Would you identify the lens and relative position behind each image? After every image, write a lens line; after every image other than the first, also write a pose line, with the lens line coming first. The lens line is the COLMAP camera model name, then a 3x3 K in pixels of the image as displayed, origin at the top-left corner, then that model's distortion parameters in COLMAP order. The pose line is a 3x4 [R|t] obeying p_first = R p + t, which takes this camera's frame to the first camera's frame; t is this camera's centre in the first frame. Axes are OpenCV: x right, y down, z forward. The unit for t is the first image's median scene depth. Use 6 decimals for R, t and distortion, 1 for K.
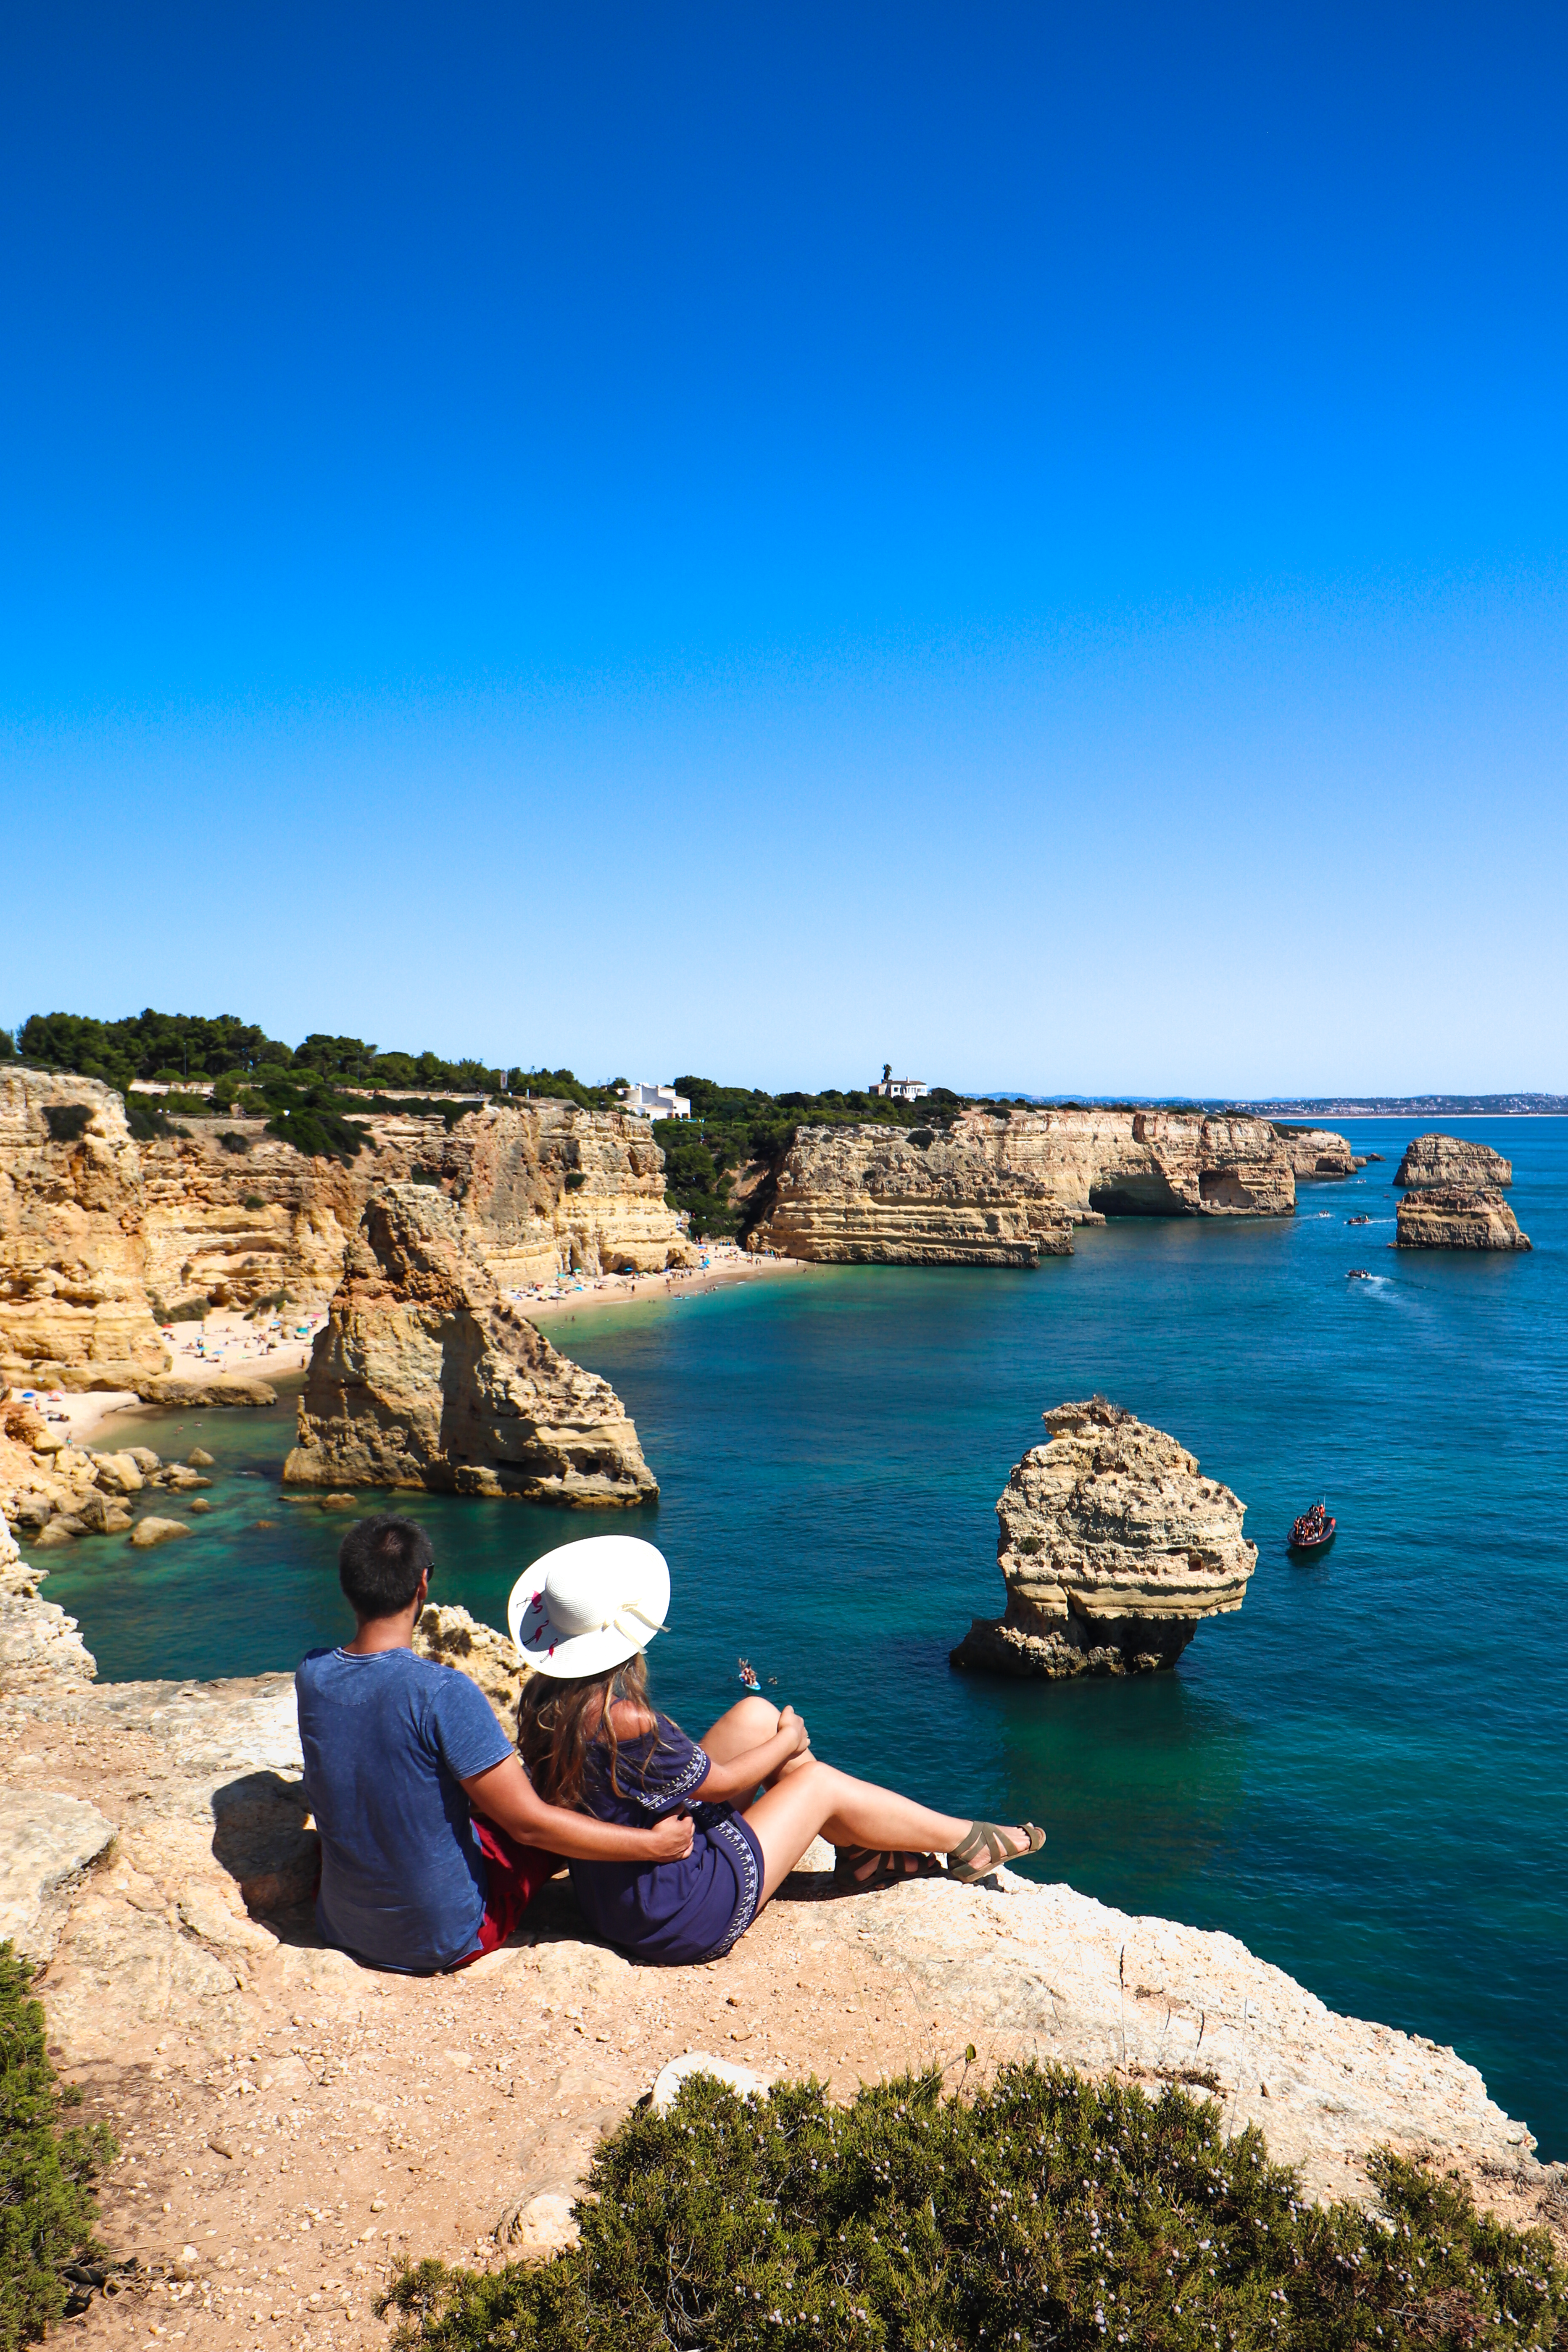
lens RADIAL K [[1946.4, 0, 784.0], [0, 1946.4, 1176.0], [0, 0, 1]] dist [0.009999, 0.001695]
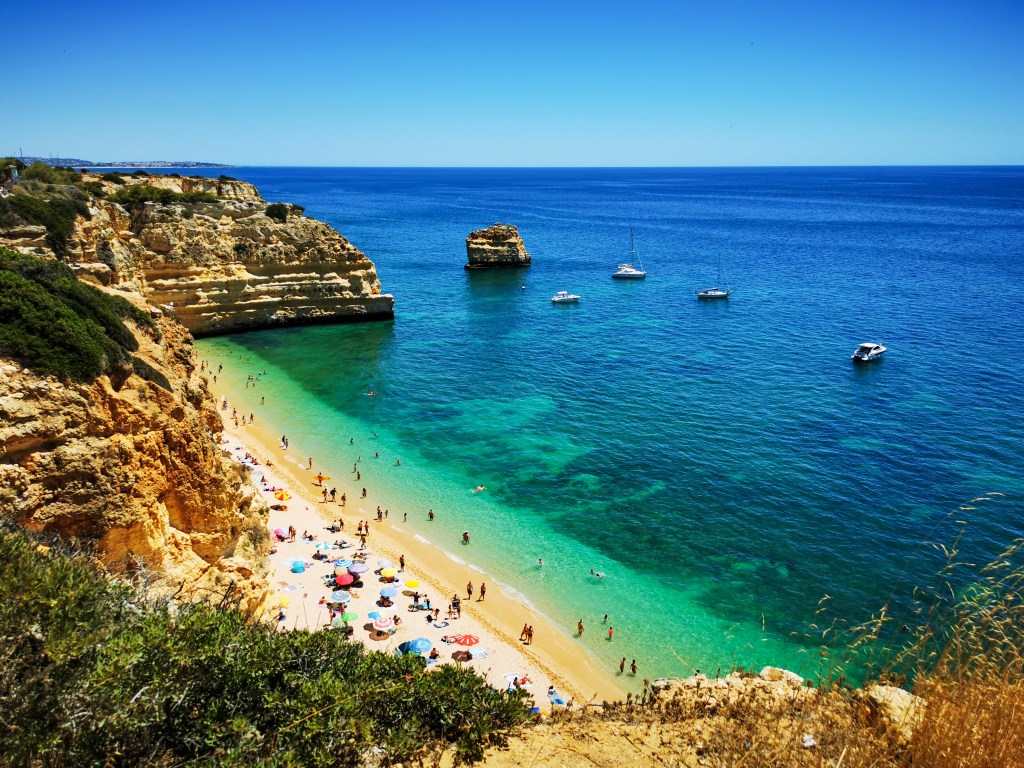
lens RADIAL K [[814.2, 0, 512.0], [0, 814.2, 384.0], [0, 0, 1]] dist [0.004205, 0.001557]
pose [[0.631518, -0.194754, 0.750504, -0.251071], [0.018865, 0.971514, 0.236232, -0.036690], [-0.775132, -0.135027, 0.617202, 0.682960]]
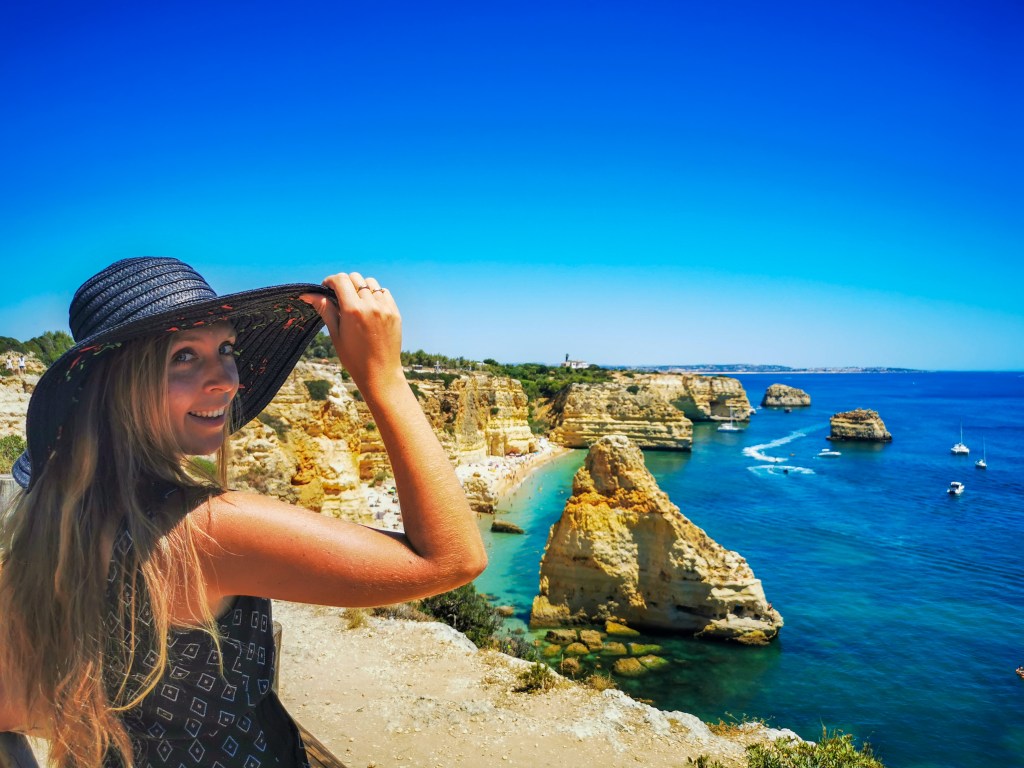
lens RADIAL K [[789.1, 0, 512.0], [0, 789.1, 384.0], [0, 0, 1]] dist [0.047989, 0.001747]
pose [[0.996343, 0.003274, 0.085382, -0.159587], [-0.001992, 0.999884, -0.015099, -0.013918], [-0.085422, 0.014874, 0.996234, 0.161468]]
